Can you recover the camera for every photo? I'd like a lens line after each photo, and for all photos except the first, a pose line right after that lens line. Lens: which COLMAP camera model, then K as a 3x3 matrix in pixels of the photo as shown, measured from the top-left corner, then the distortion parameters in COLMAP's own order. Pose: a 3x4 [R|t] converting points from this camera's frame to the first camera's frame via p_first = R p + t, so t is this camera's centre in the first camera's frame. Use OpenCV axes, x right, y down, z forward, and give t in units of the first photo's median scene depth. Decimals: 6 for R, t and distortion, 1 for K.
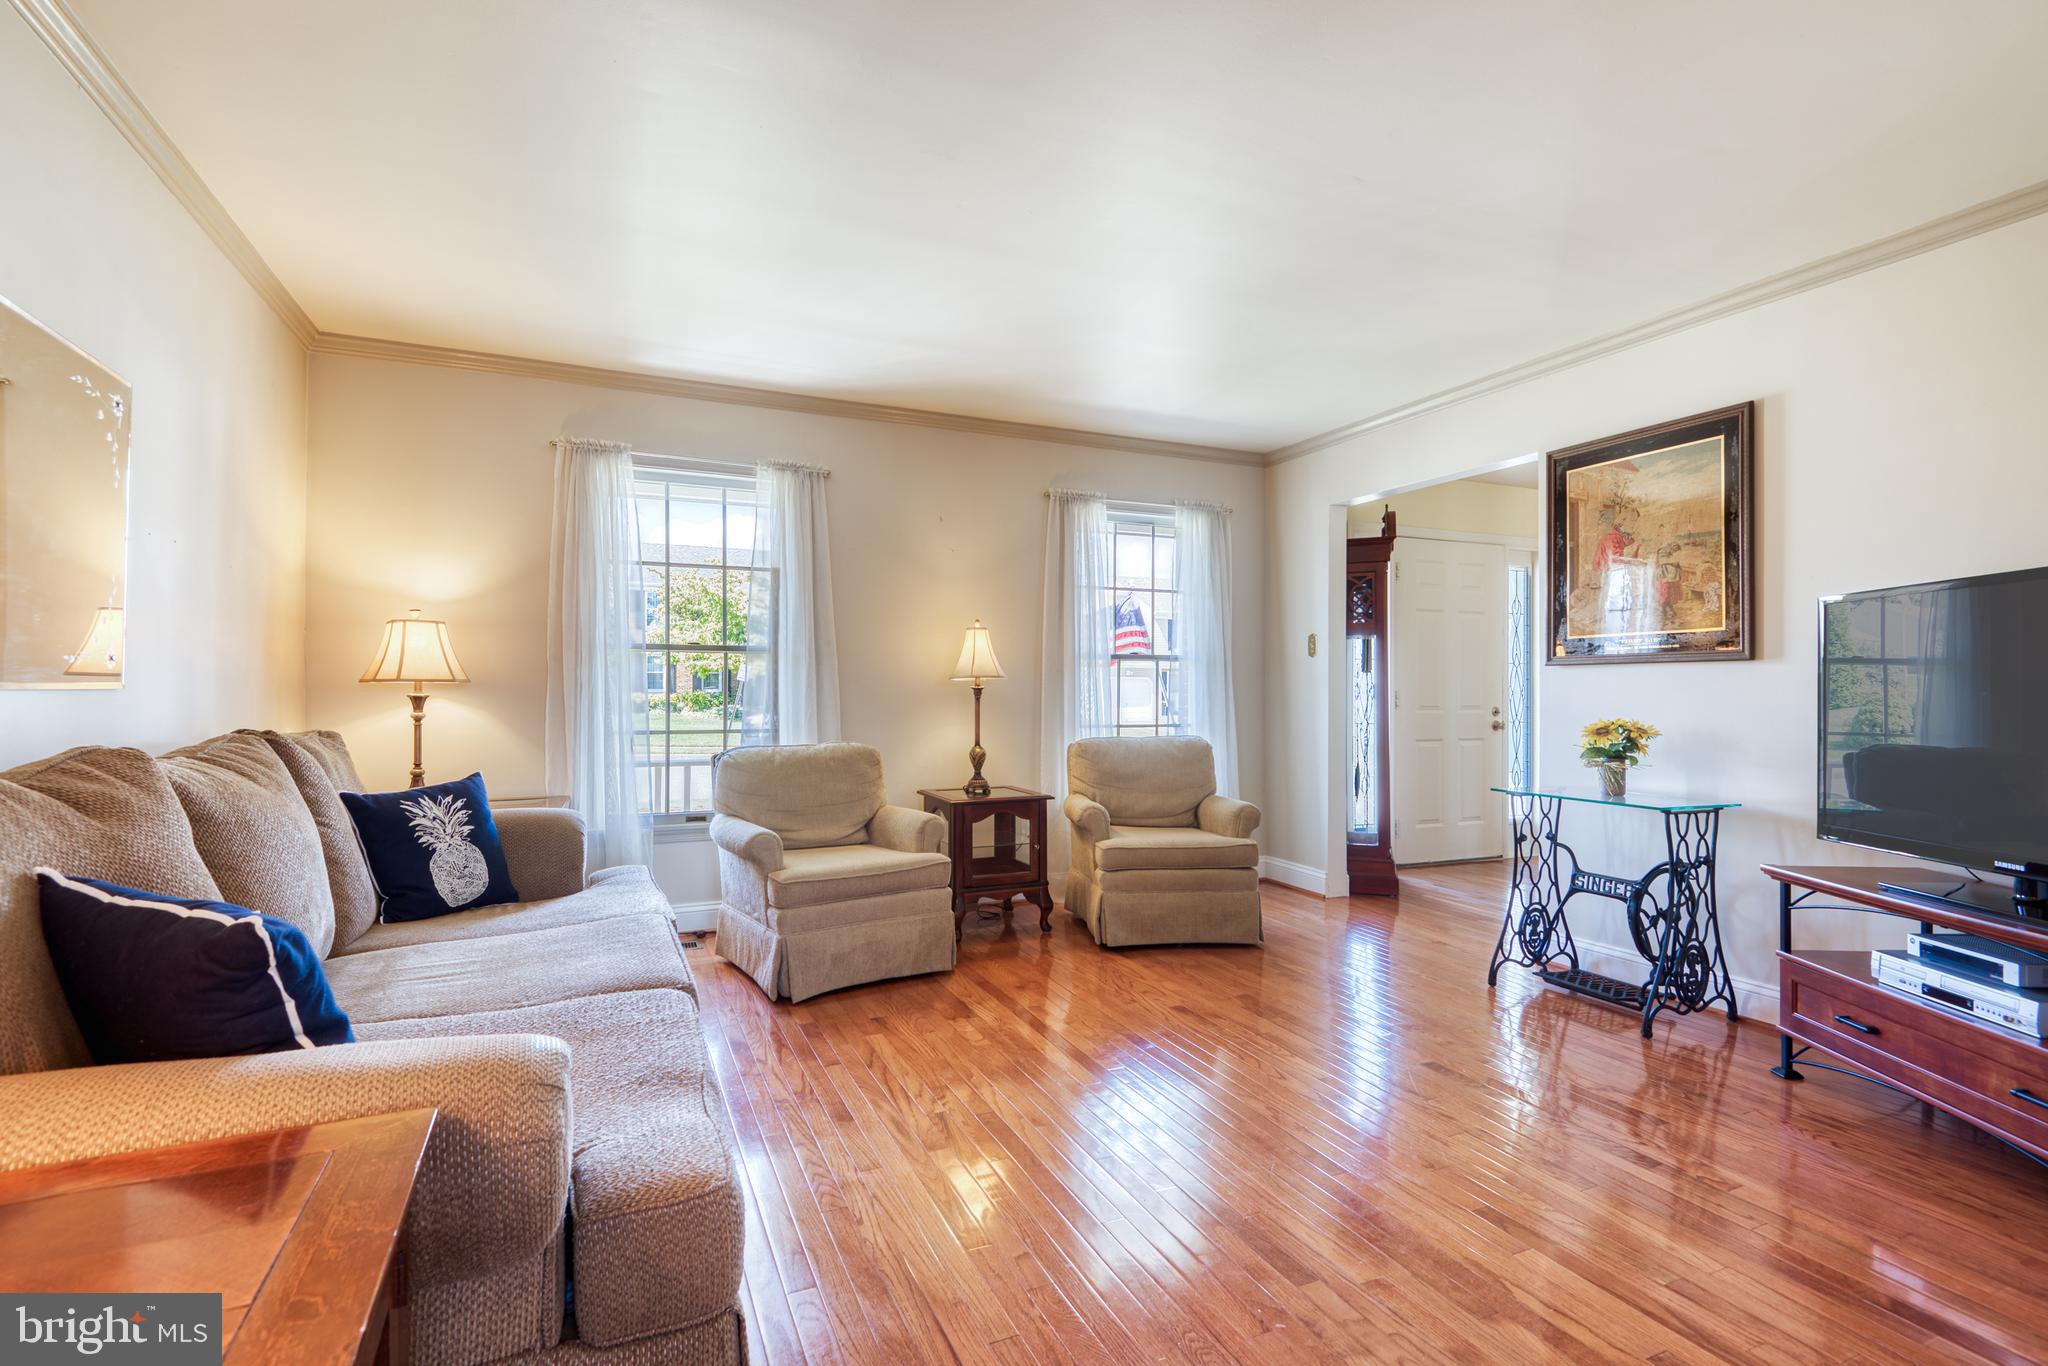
lens RADIAL K [[947.5, 0, 1034.8], [0, 947.5, 698.8], [0, 0, 1]] dist [0.001635, -0.000807]
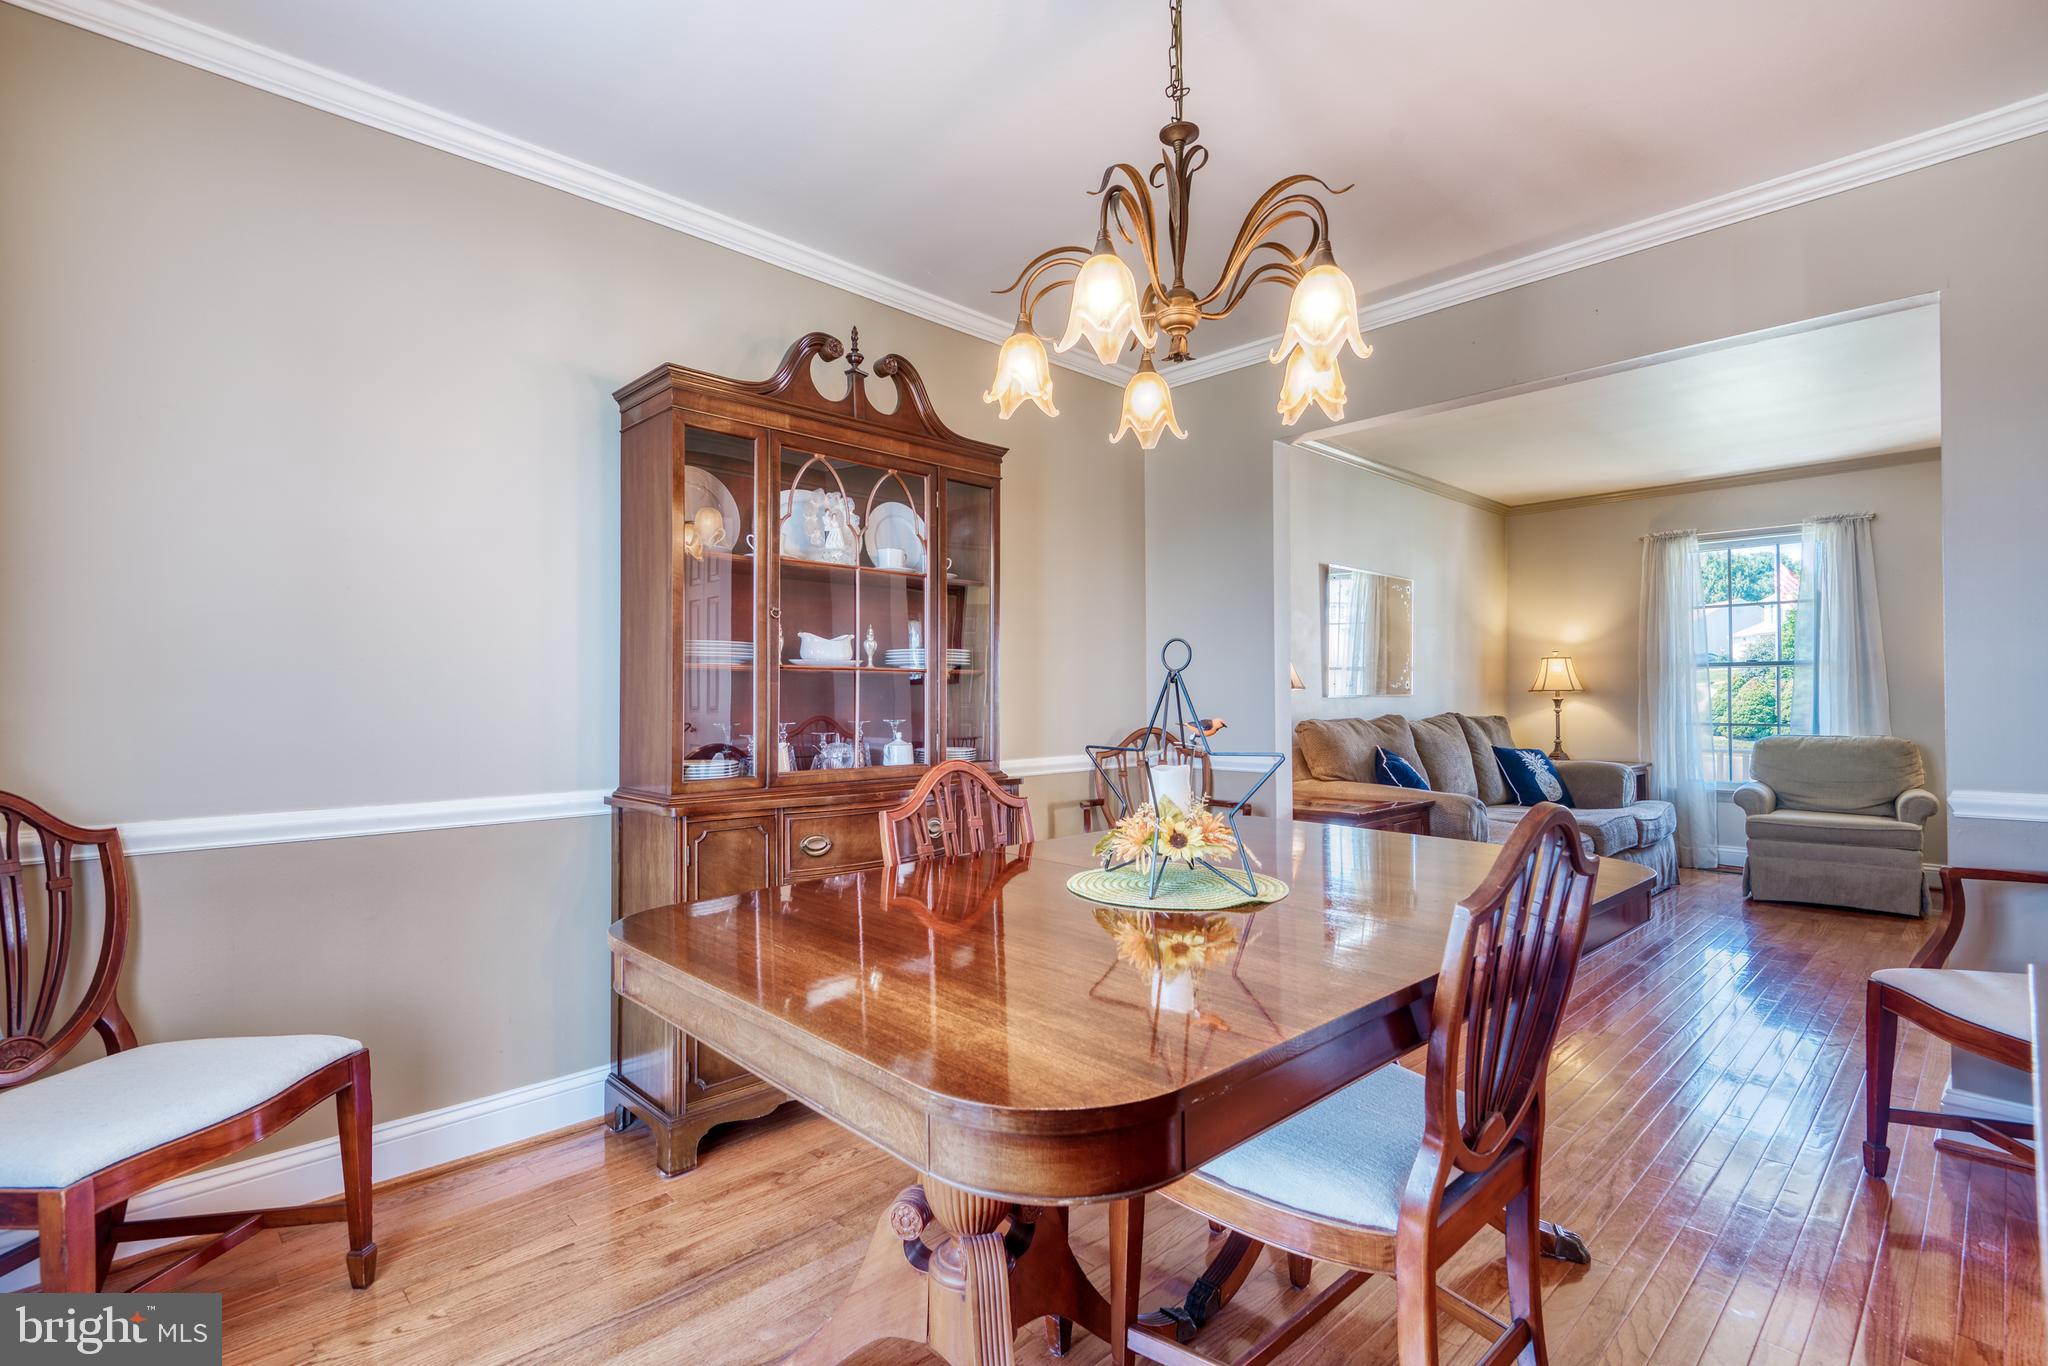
lens RADIAL K [[947.5, 0, 1033.5], [0, 947.5, 692.0], [0, 0, 1]] dist [0.001635, -0.000807]
pose [[0.331677, -0.009495, -0.943345, 0.716101], [-0.000119, 0.999949, -0.010106, 0.001690], [0.943393, 0.003464, 0.331659, -0.534475]]
